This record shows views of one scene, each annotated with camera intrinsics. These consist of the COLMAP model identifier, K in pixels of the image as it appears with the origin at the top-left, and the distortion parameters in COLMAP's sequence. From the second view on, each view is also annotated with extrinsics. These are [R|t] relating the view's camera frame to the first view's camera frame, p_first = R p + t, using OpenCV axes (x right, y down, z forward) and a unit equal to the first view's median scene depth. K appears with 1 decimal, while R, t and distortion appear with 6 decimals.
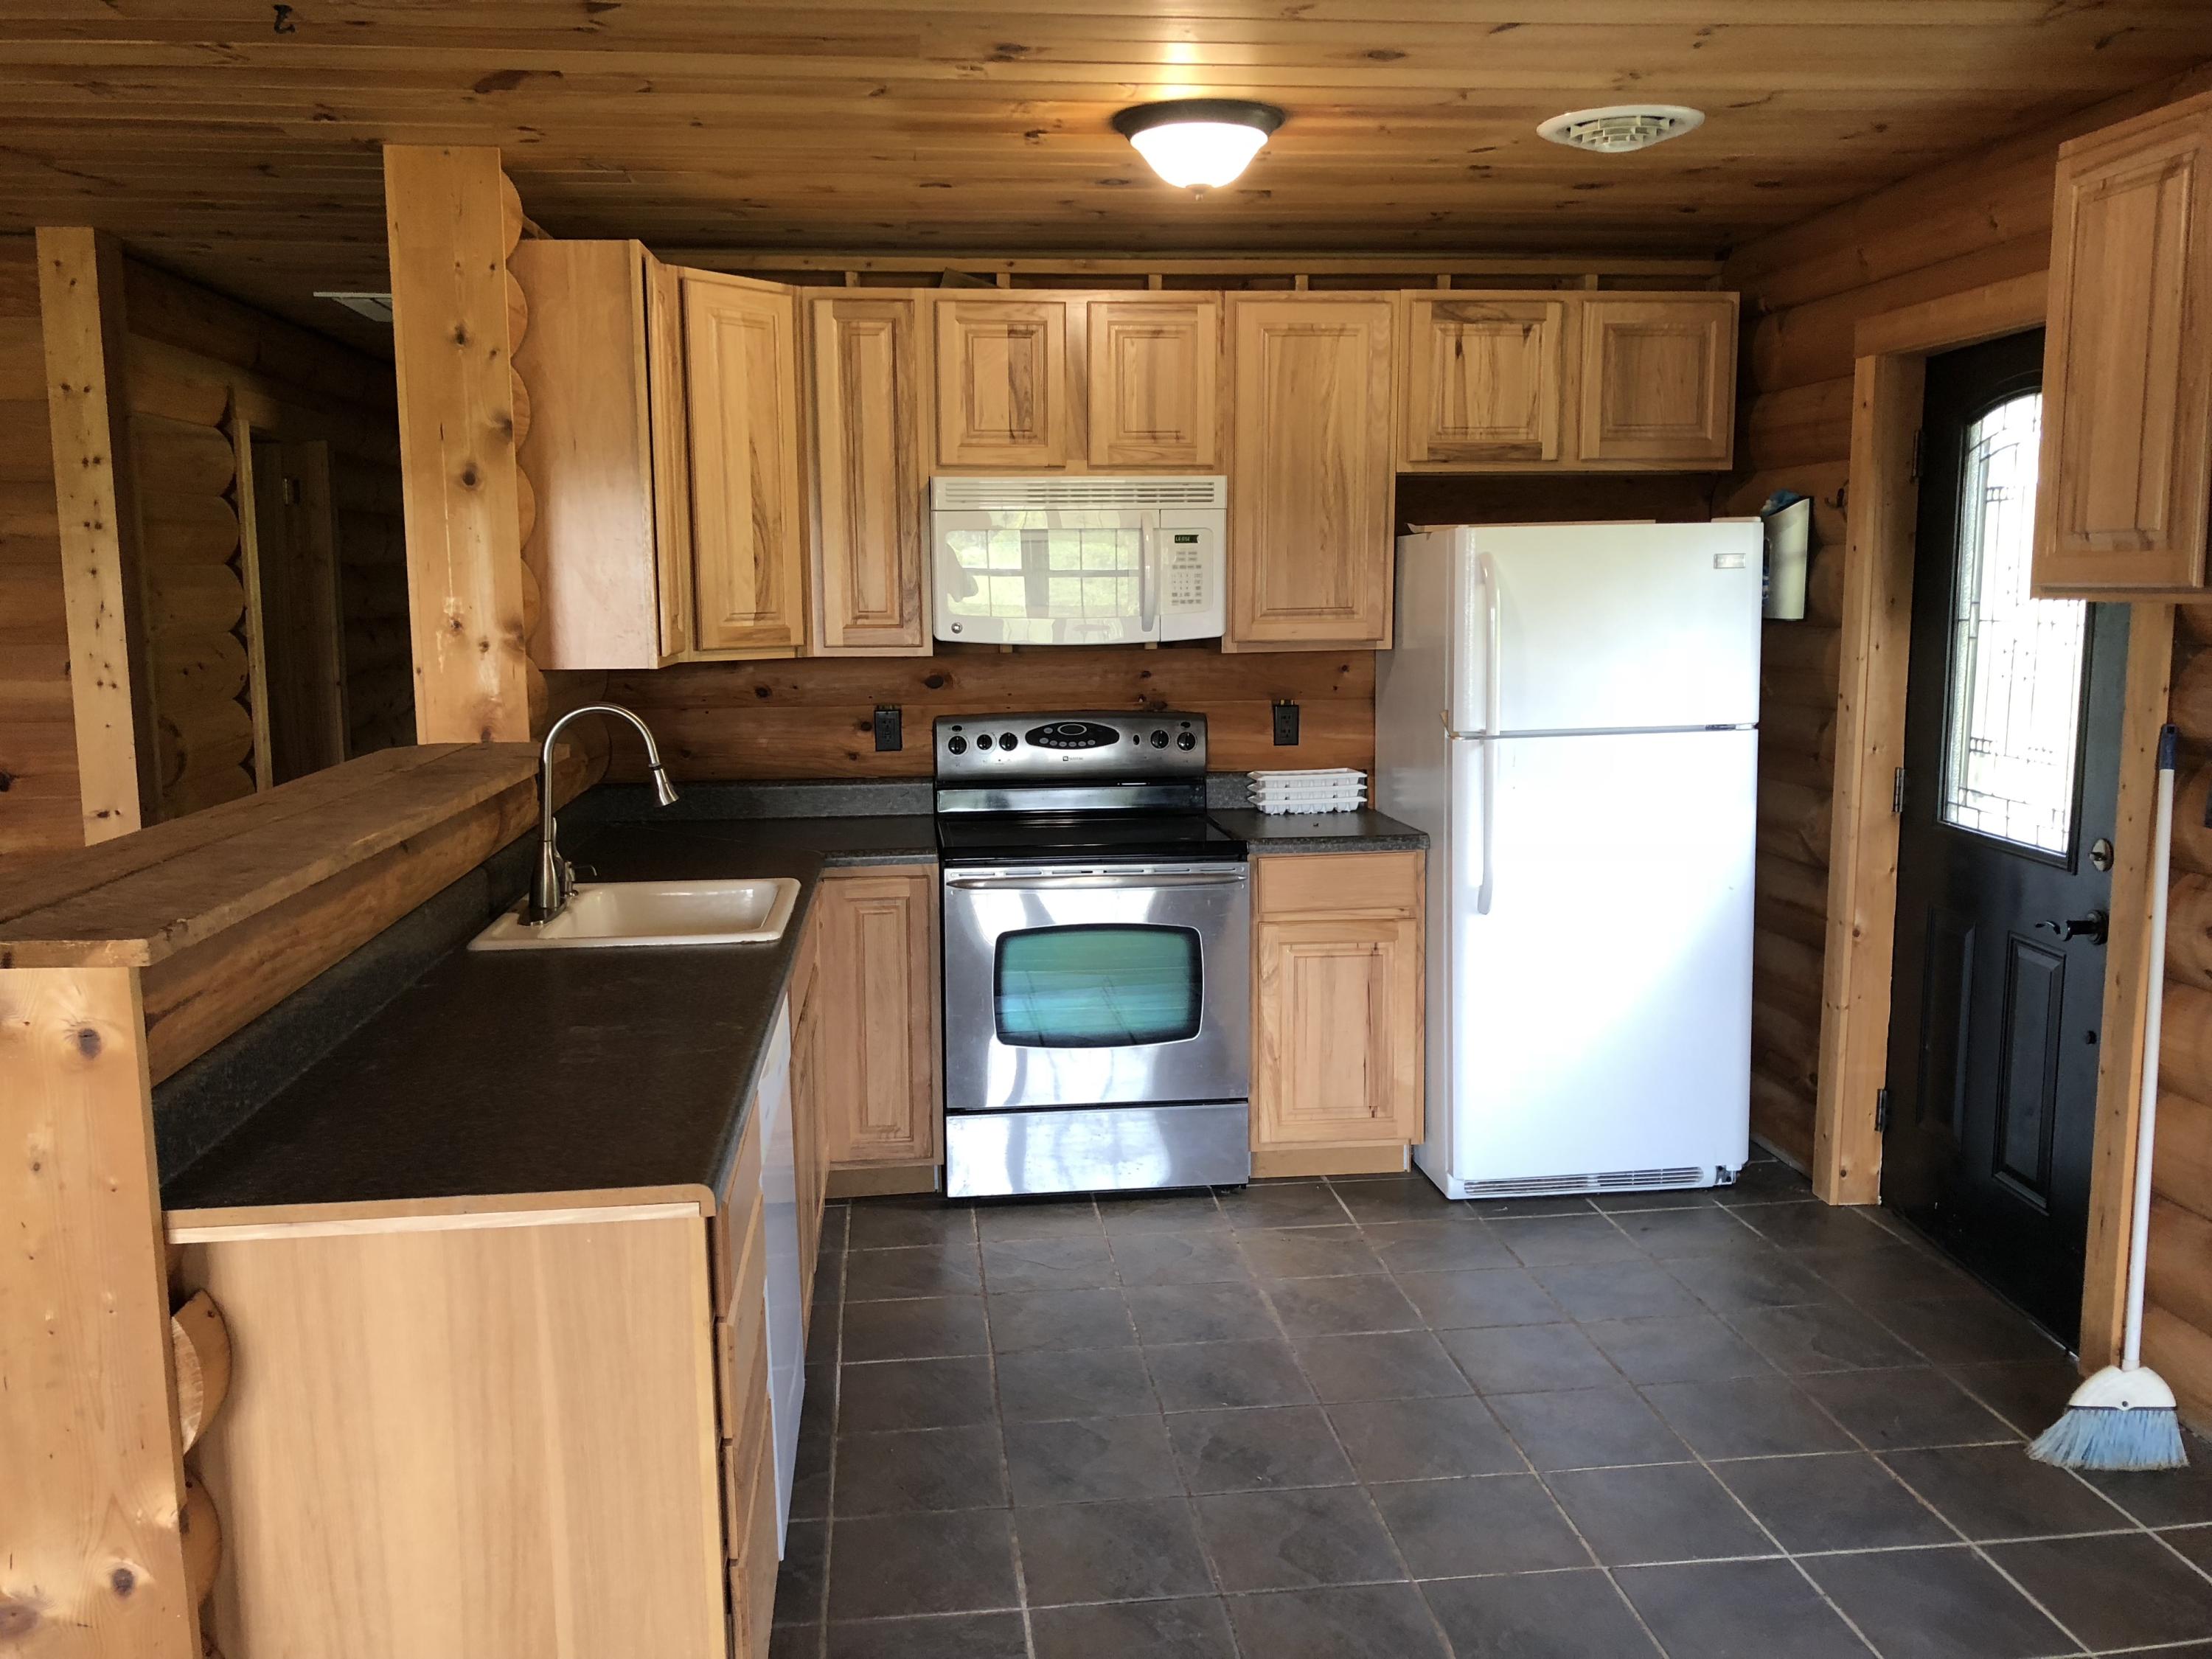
lens RADIAL K [[1822.2, 0, 1103.4], [0, 1822.2, 825.7], [0, 0, 1]] dist [0.060790, -0.075971]
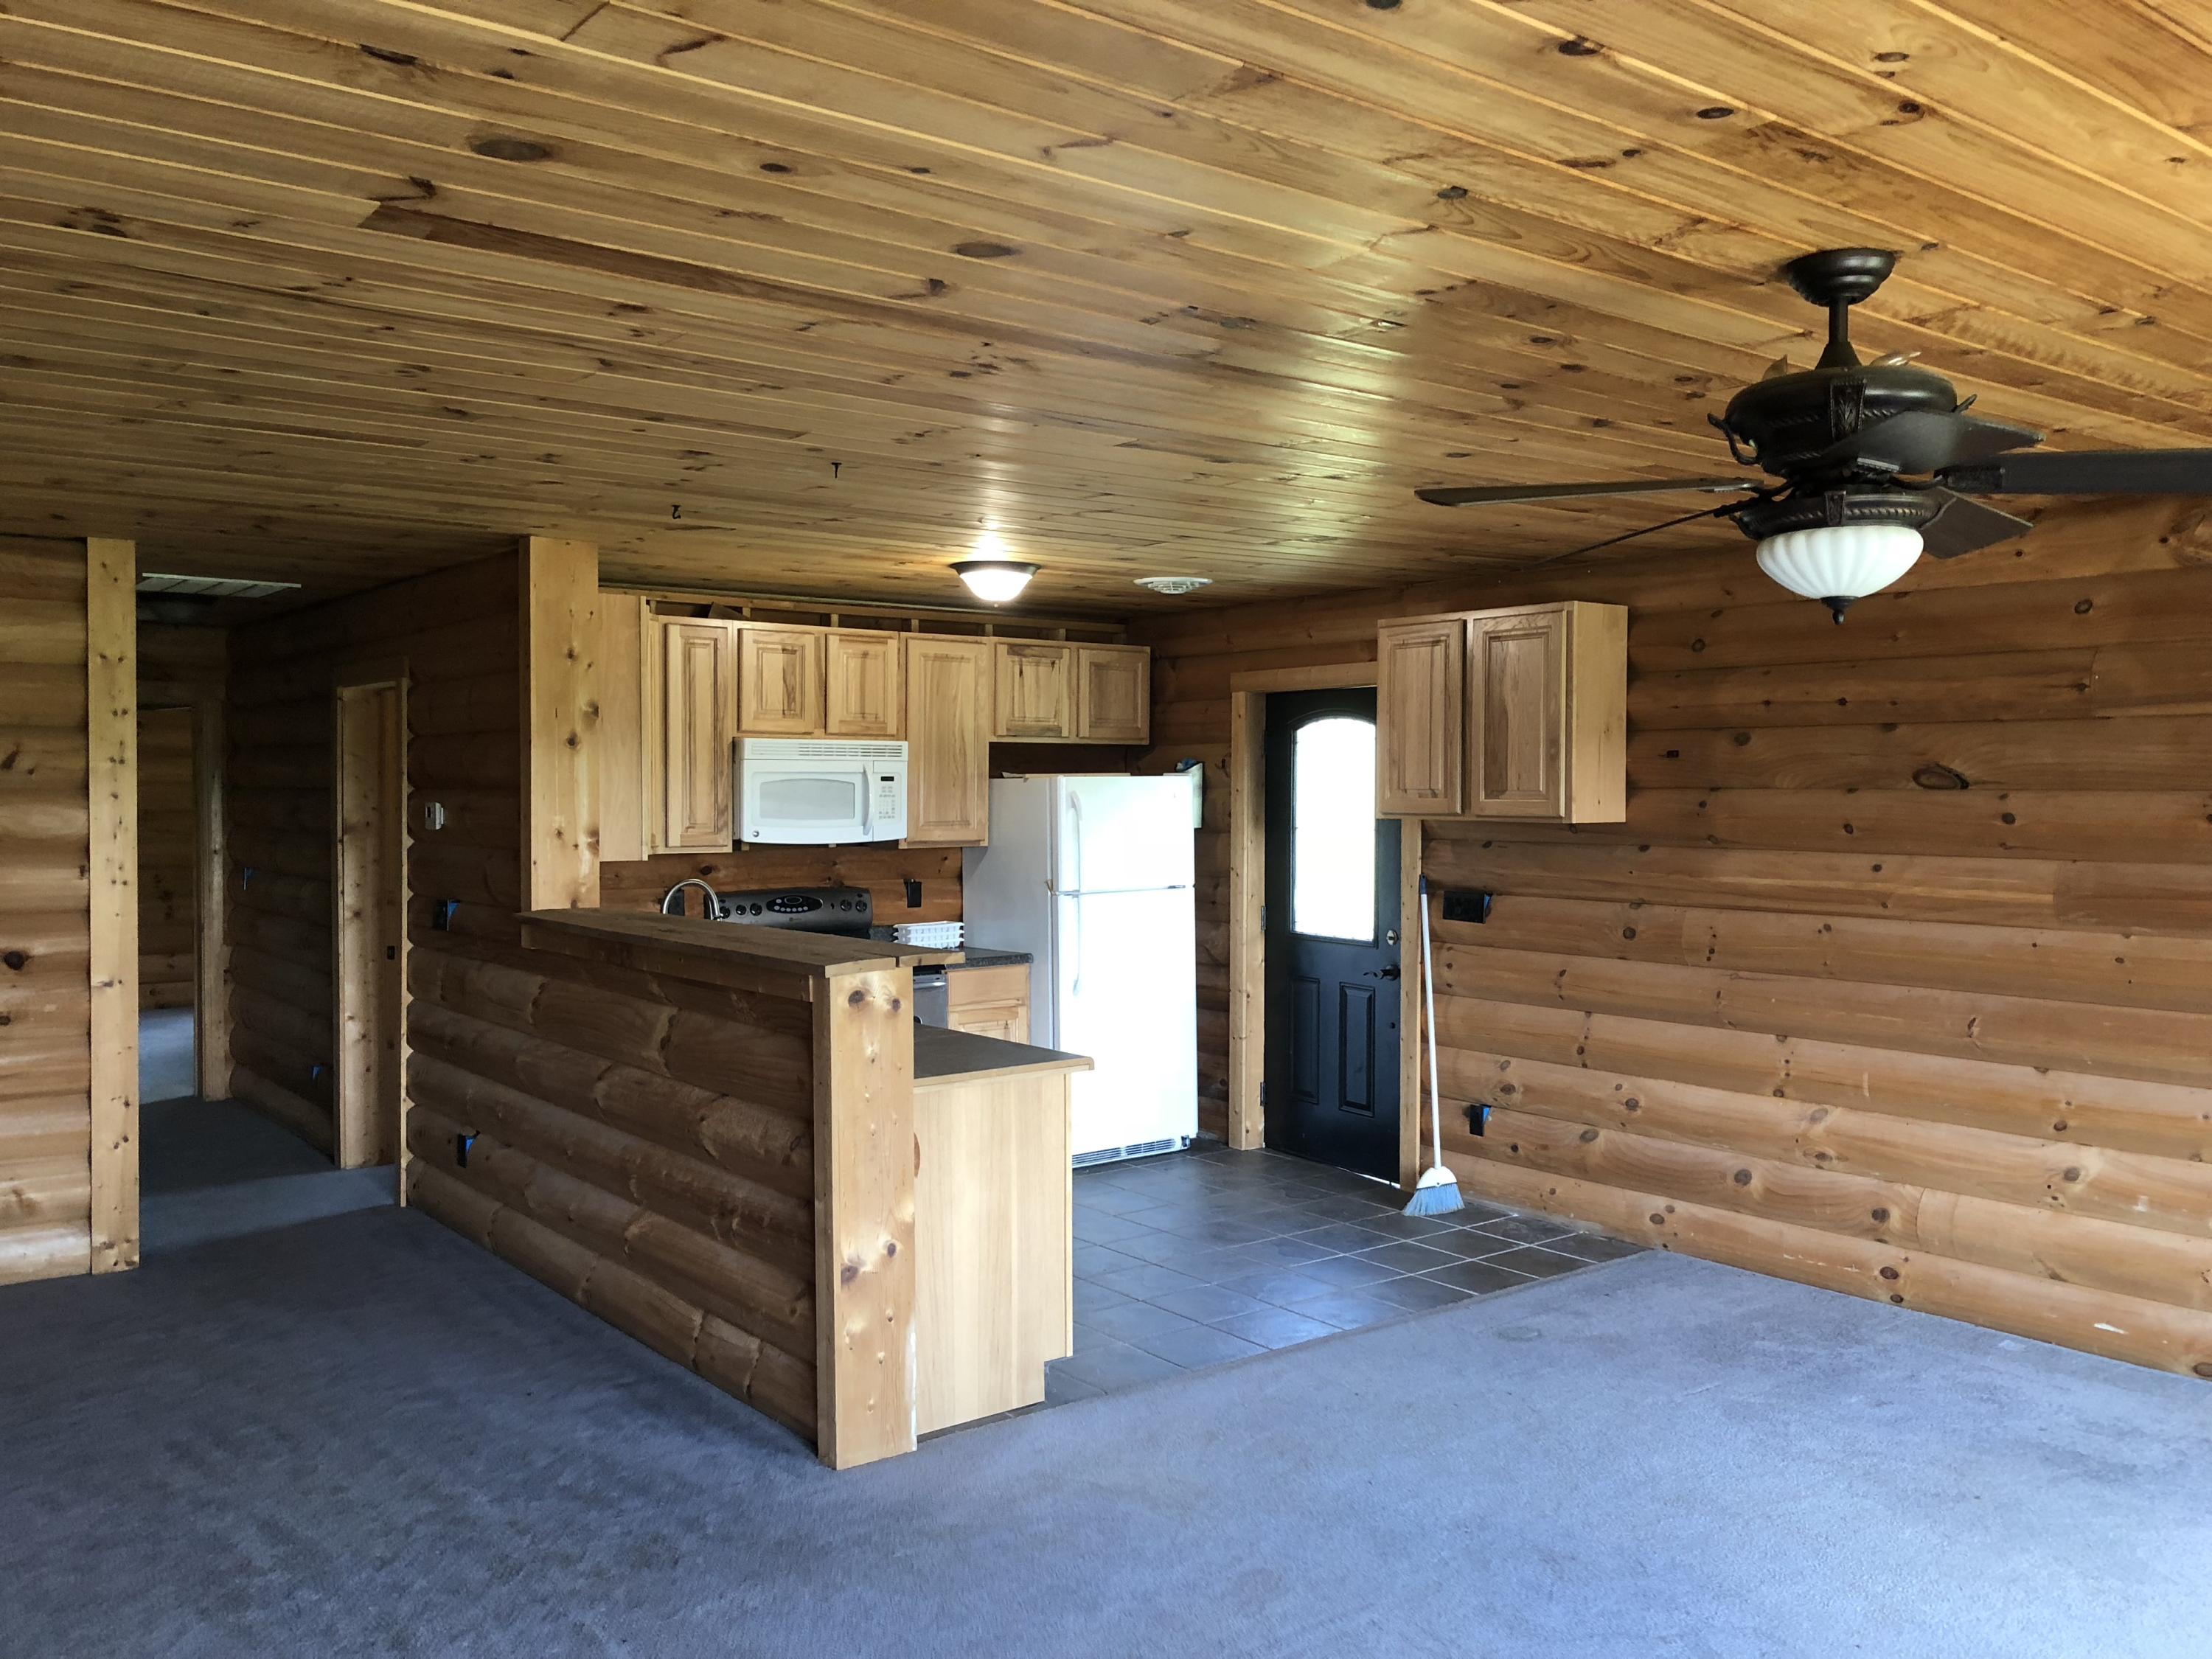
lens RADIAL K [[1822.2, 0, 1103.4], [0, 1822.2, 825.7], [0, 0, 1]] dist [0.060790, -0.075971]
pose [[0.846328, -0.001935, 0.532658, -0.661702], [0.063497, 0.993229, -0.097281, 0.054827], [-0.528863, 0.116154, 0.840721, -0.467242]]
